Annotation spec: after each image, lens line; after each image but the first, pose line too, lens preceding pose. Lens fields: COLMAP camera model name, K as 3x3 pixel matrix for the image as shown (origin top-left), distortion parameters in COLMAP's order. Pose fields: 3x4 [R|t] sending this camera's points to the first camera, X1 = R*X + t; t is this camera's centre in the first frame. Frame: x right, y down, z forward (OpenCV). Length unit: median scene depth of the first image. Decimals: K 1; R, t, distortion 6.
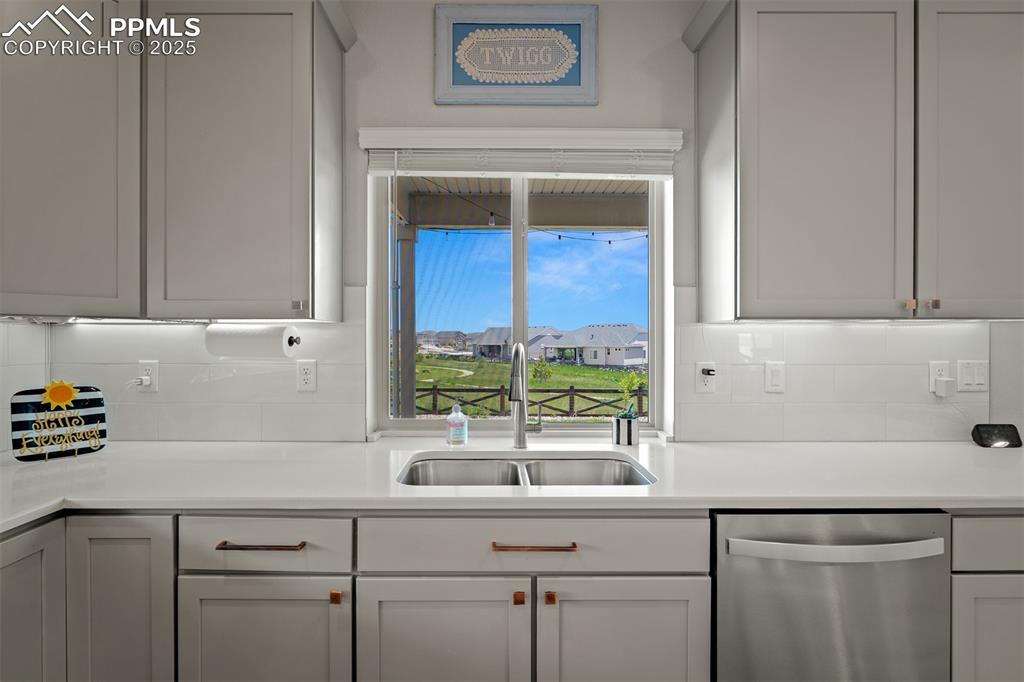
lens RADIAL K [[477.6, 0, 492.2], [0, 477.6, 341.4], [0, 0, 1]] dist [0.000143, -0.000139]
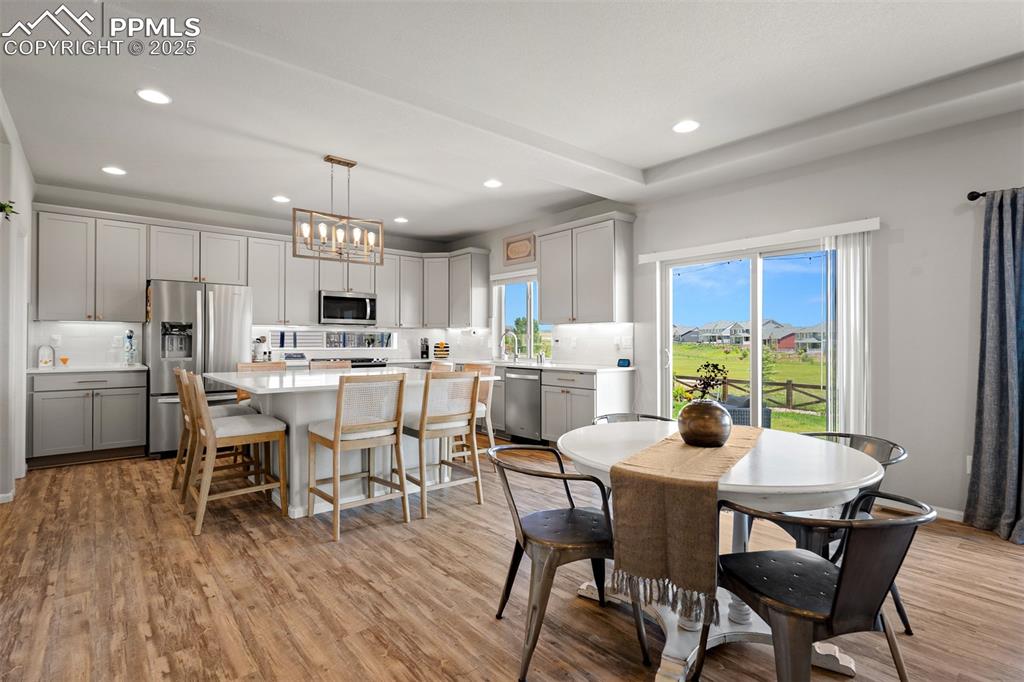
lens RADIAL K [[500.4, 0, 506.9], [0, 500.4, 340.1], [0, 0, 1]] dist [-0.002809, -0.000224]
pose [[0.631737, 0.001332, -0.775182, 3.087670], [-0.002303, 0.999997, -0.000158, 0.060104], [0.775180, 0.001885, 0.631738, -1.393927]]
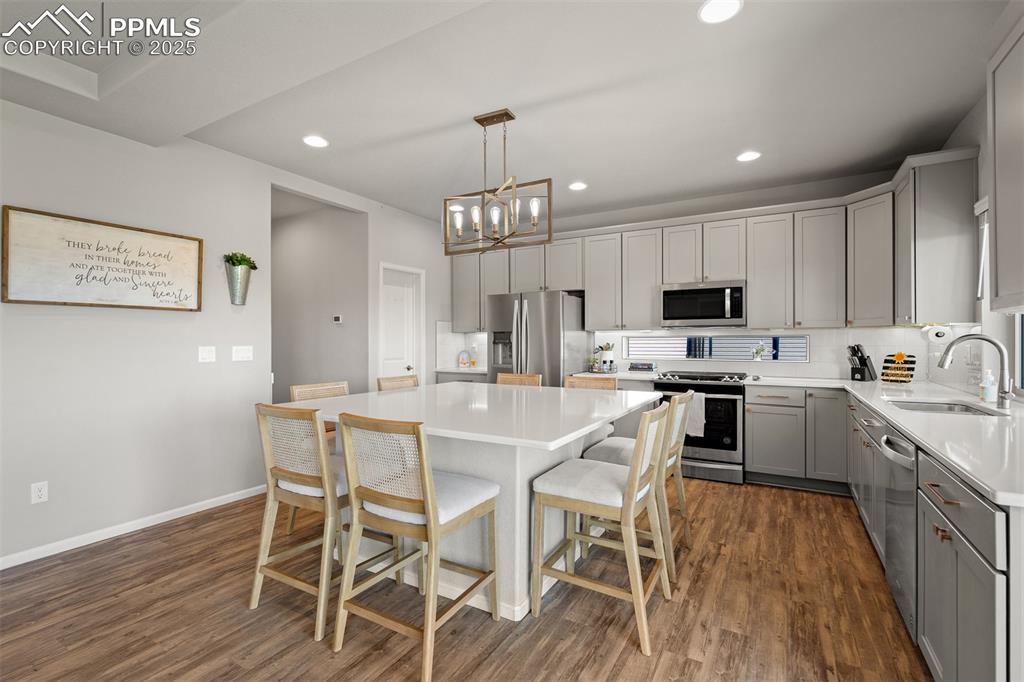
lens RADIAL K [[465.7, 0, 512.0], [0, 465.7, 341.0], [0, 0, 1]] dist [-0.000464, -0.001107]
pose [[-0.510046, 0.000104, -0.860147, 2.119136], [0.003068, 0.999994, -0.001699, 0.024030], [0.860142, -0.003506, -0.510043, 0.497807]]
